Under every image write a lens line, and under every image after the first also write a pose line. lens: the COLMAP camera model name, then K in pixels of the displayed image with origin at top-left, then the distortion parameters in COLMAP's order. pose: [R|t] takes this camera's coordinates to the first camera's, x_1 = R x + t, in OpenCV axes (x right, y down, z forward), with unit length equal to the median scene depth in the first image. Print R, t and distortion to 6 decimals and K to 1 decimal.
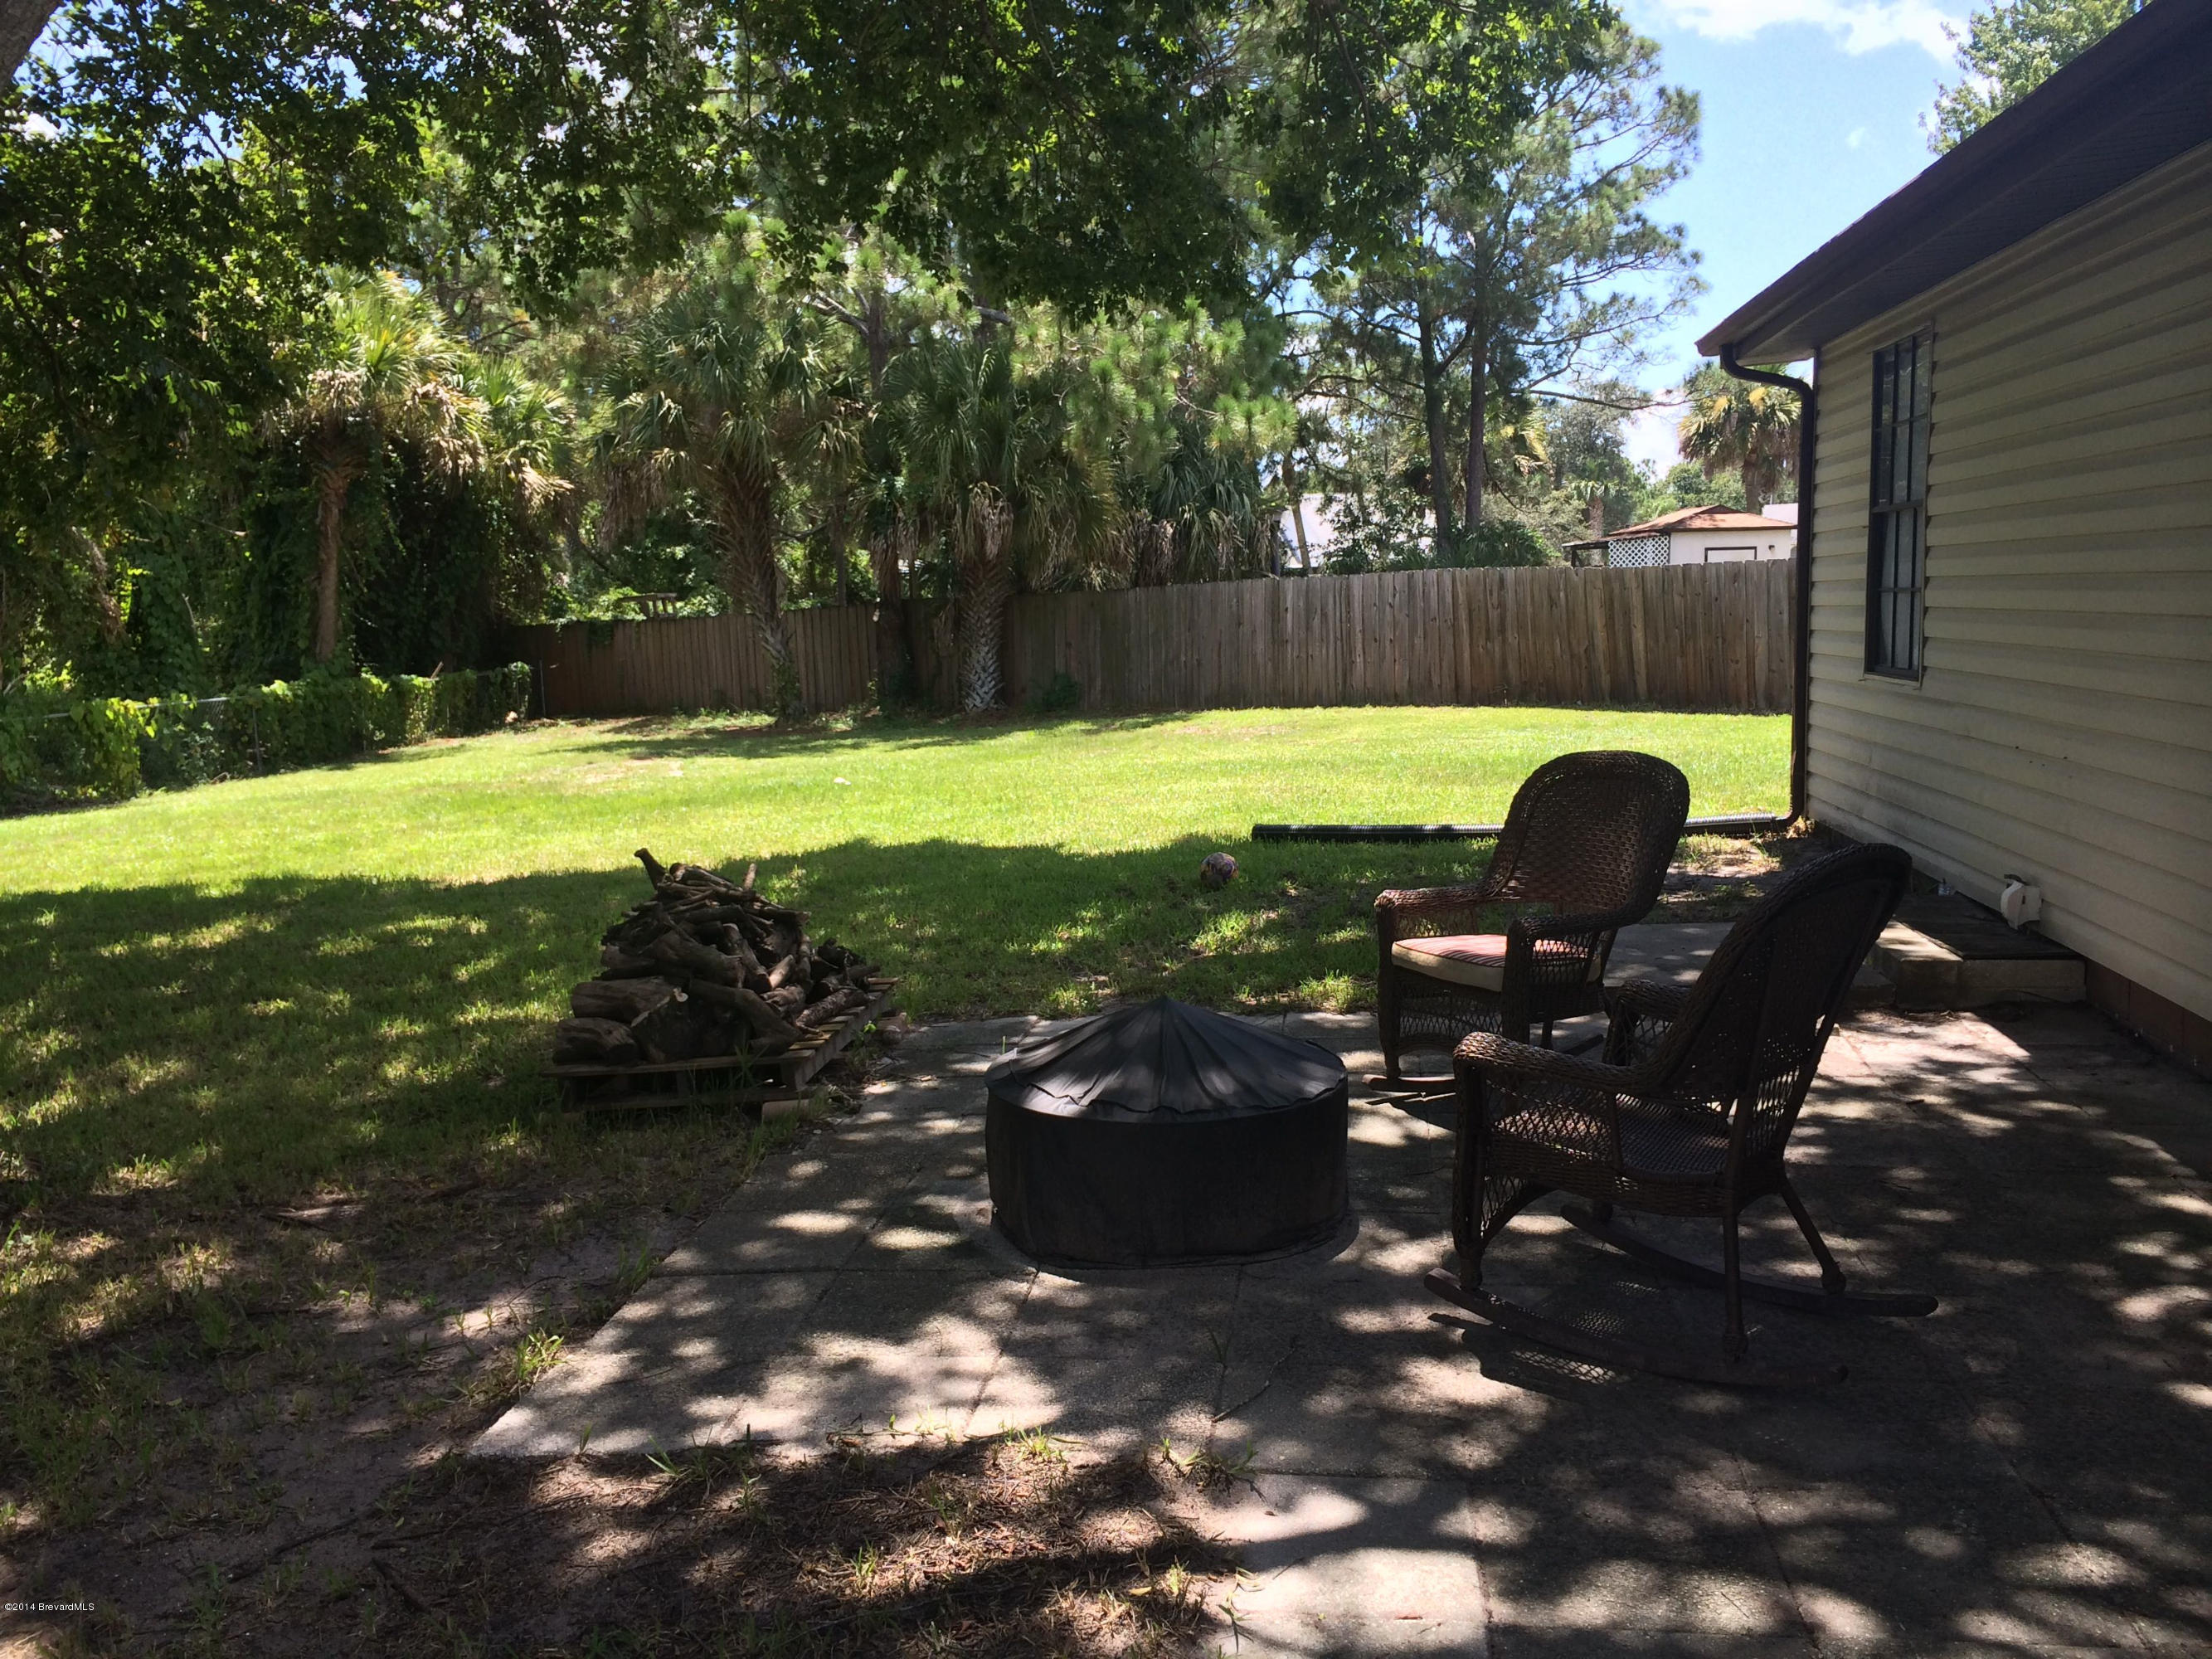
lens RADIAL K [[1823.1, 0, 1116.3], [0, 1823.1, 819.8], [0, 0, 1]] dist [0.048108, -0.078850]
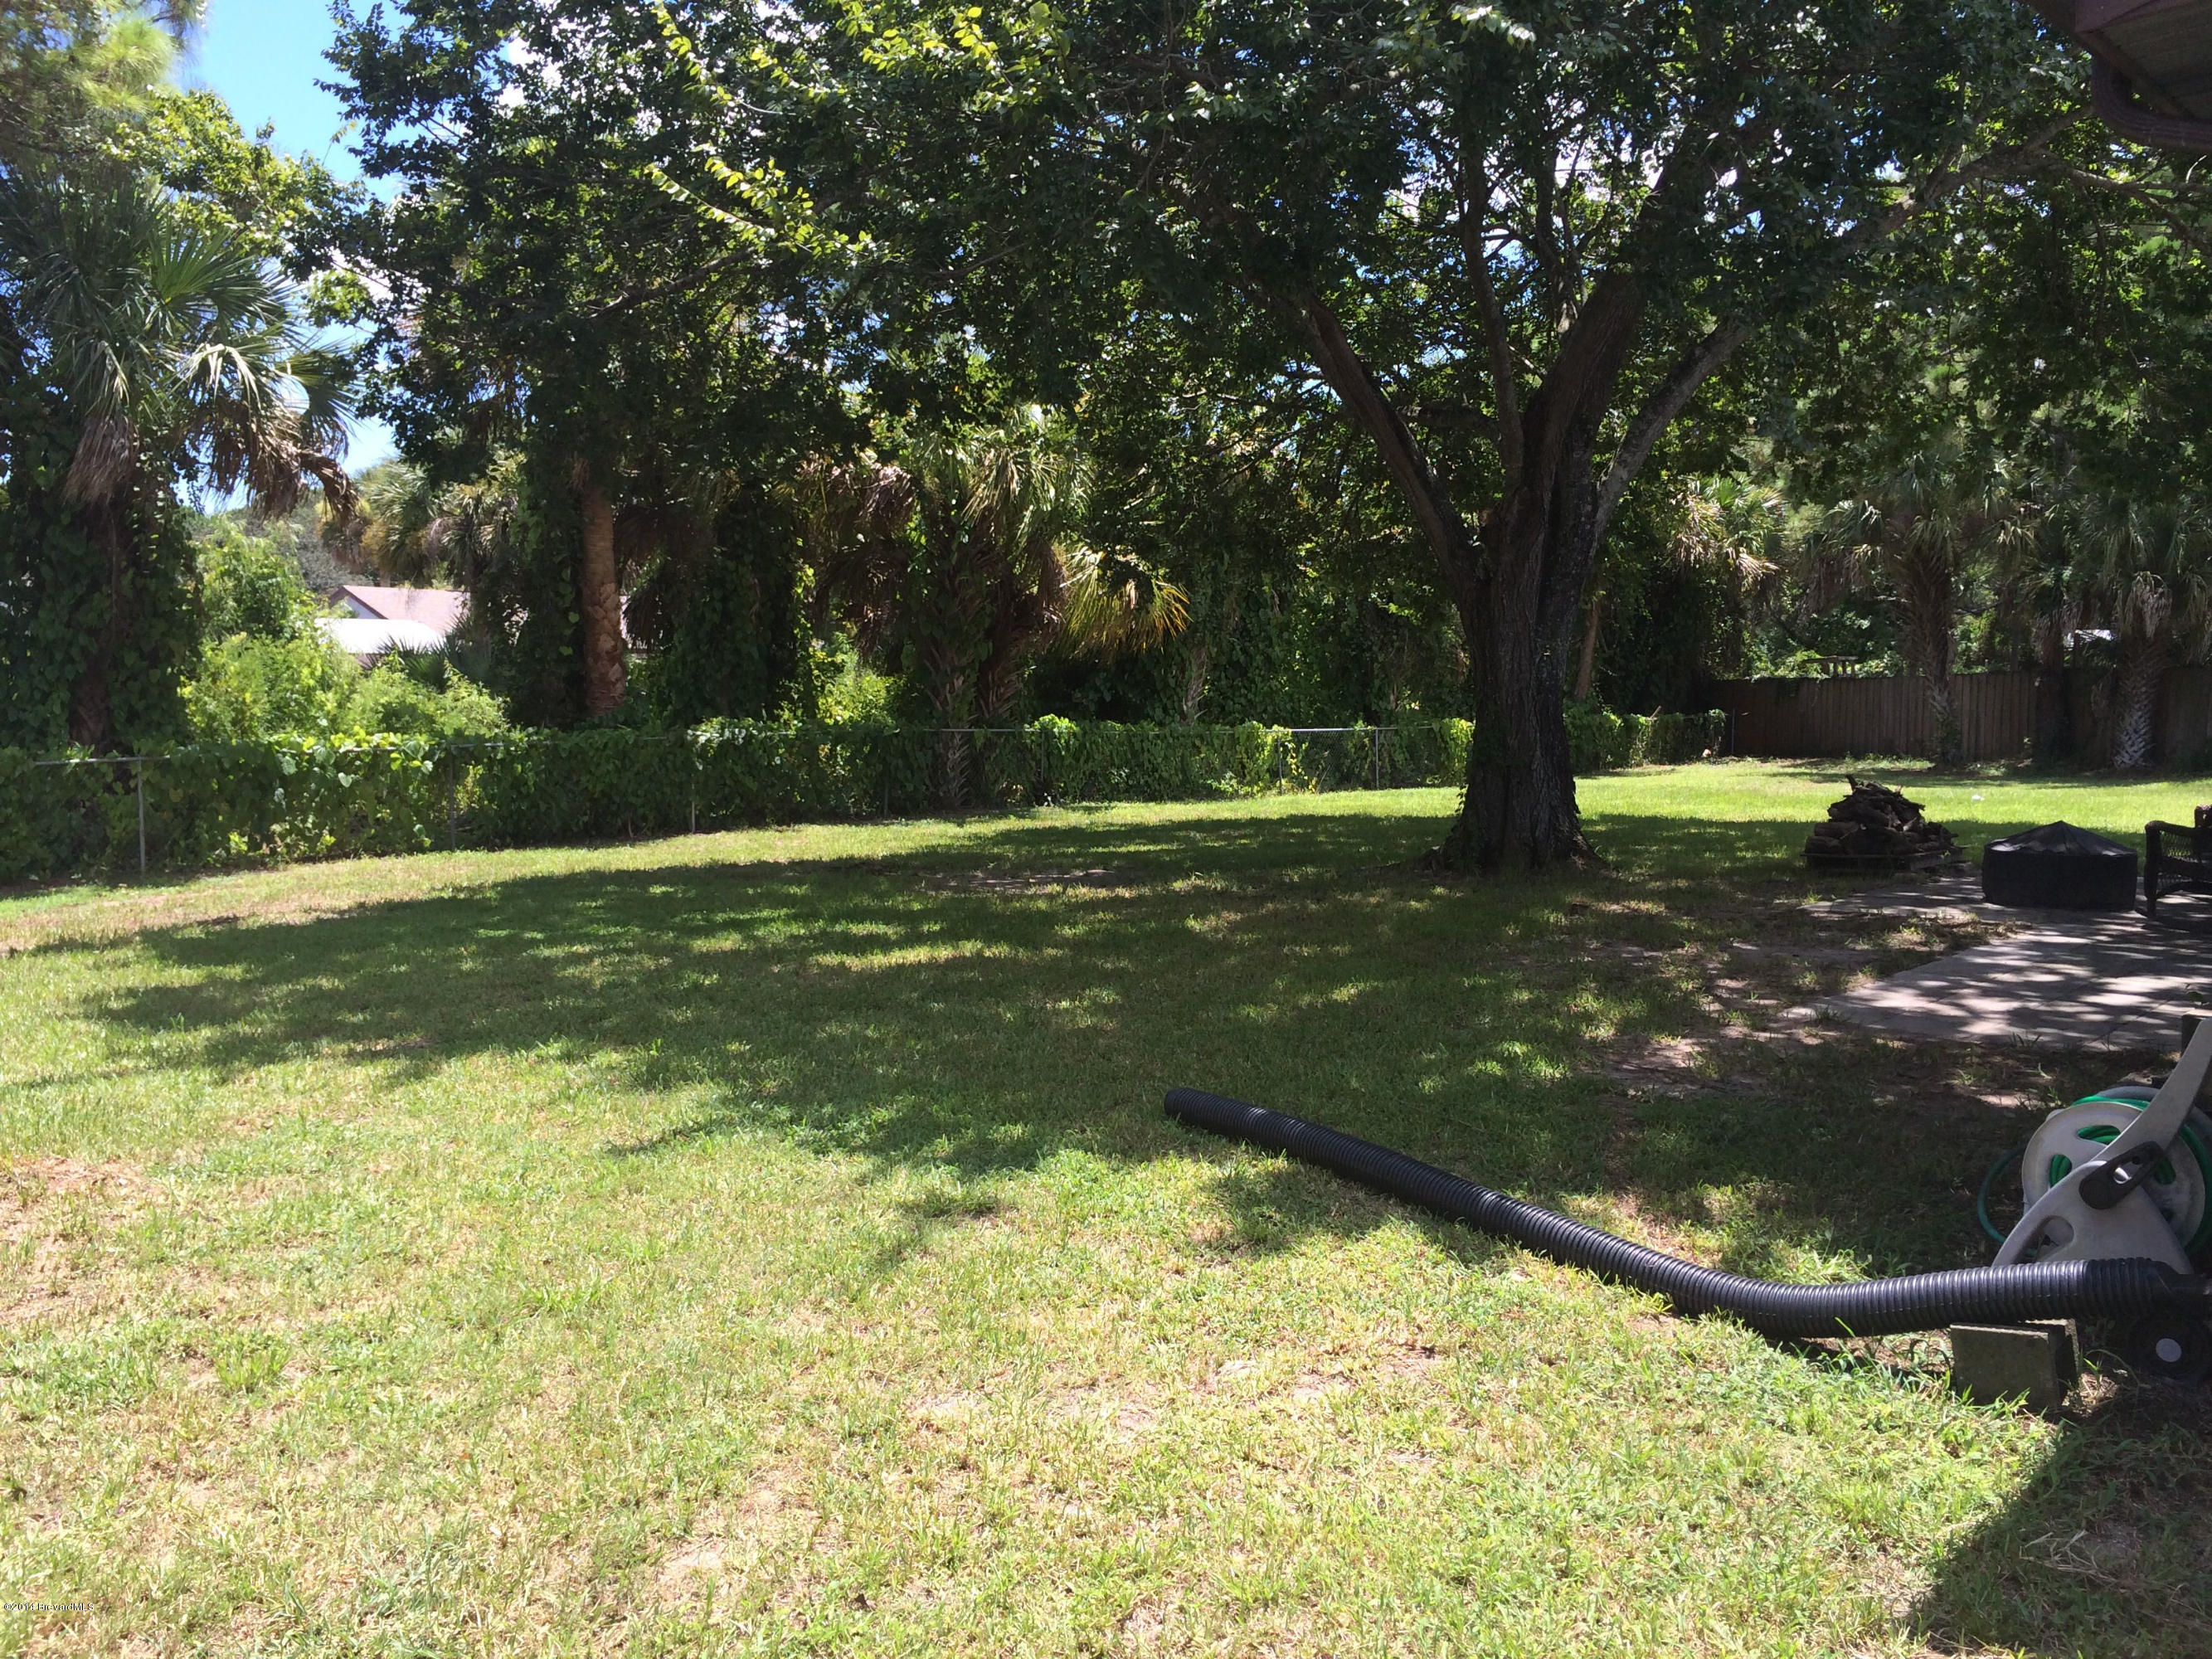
lens RADIAL K [[1916.1, 0, 1104.8], [0, 1916.1, 864.9], [0, 0, 1]] dist [0.071788, -0.001279]
pose [[0.827079, 0.093505, -0.554253, 0.147362], [-0.100037, 0.994811, 0.018548, 0.079945], [0.553112, 0.040105, 0.832141, -0.699219]]
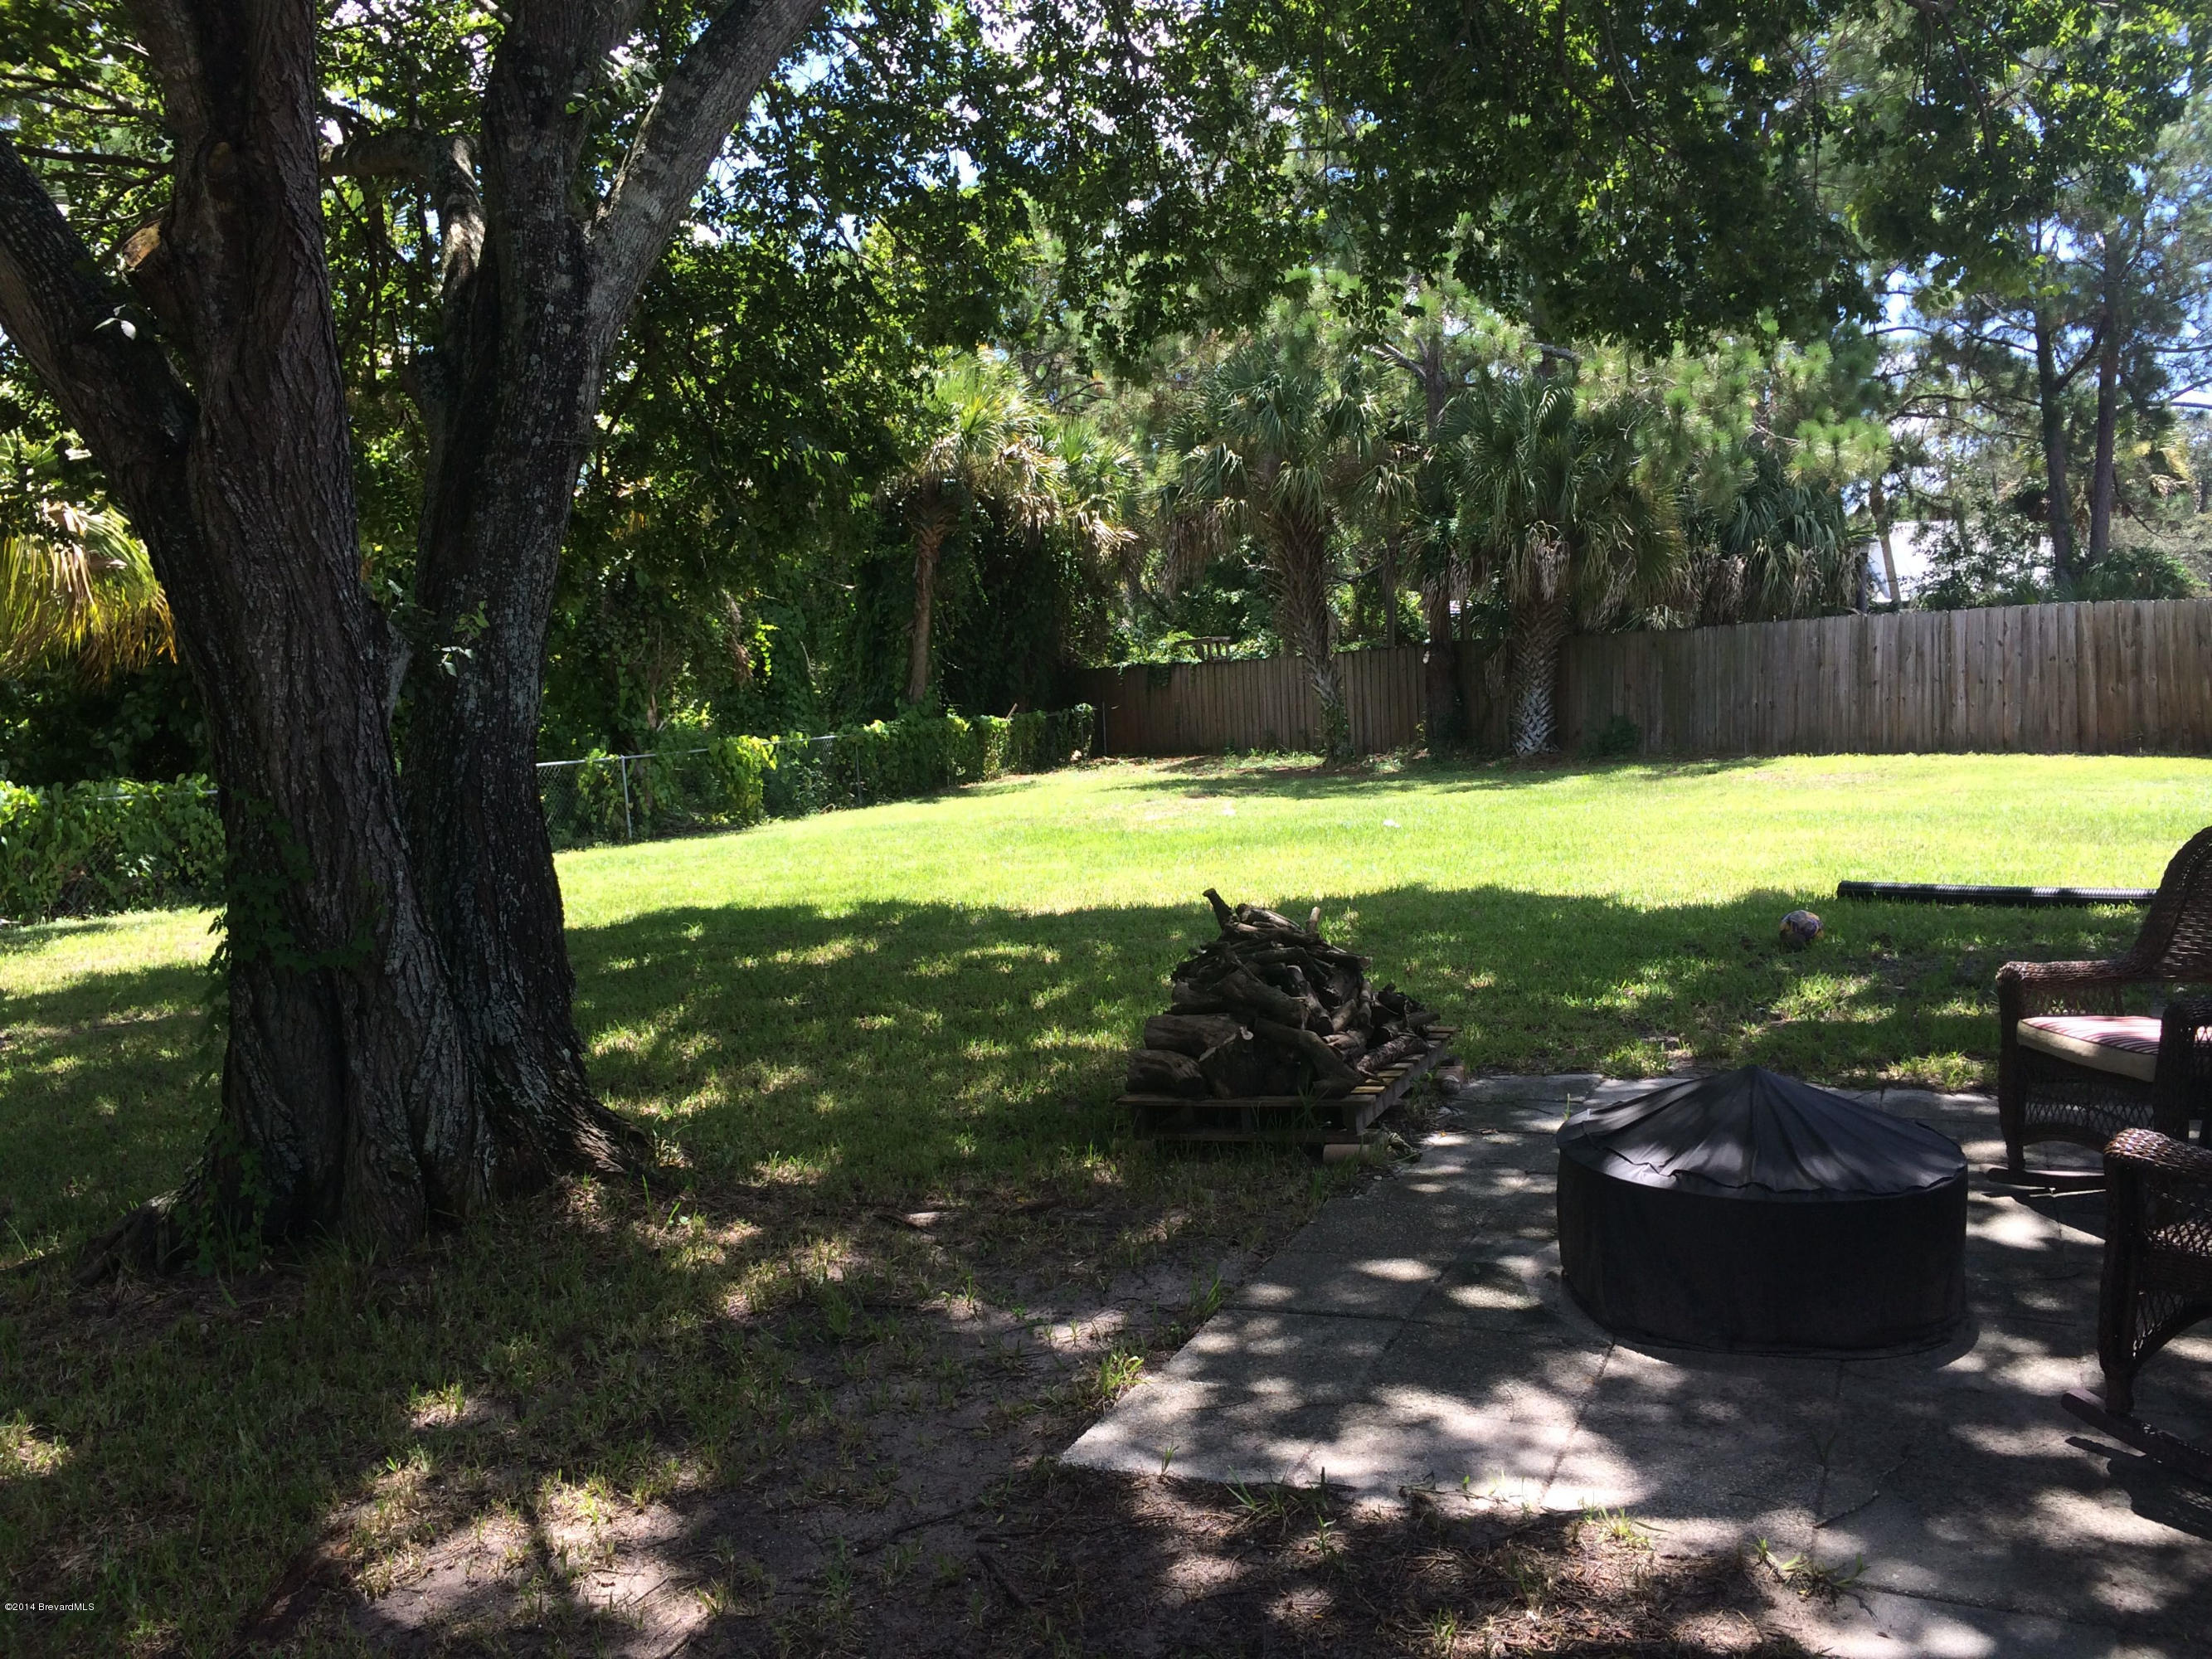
lens RADIAL K [[1823.1, 0, 1116.3], [0, 1823.1, 819.8], [0, 0, 1]] dist [0.048108, -0.078850]
pose [[0.957384, 0.020414, -0.288096, -0.008008], [-0.026565, 0.999495, -0.017455, -0.002303], [0.287594, 0.024365, 0.957442, -0.003637]]
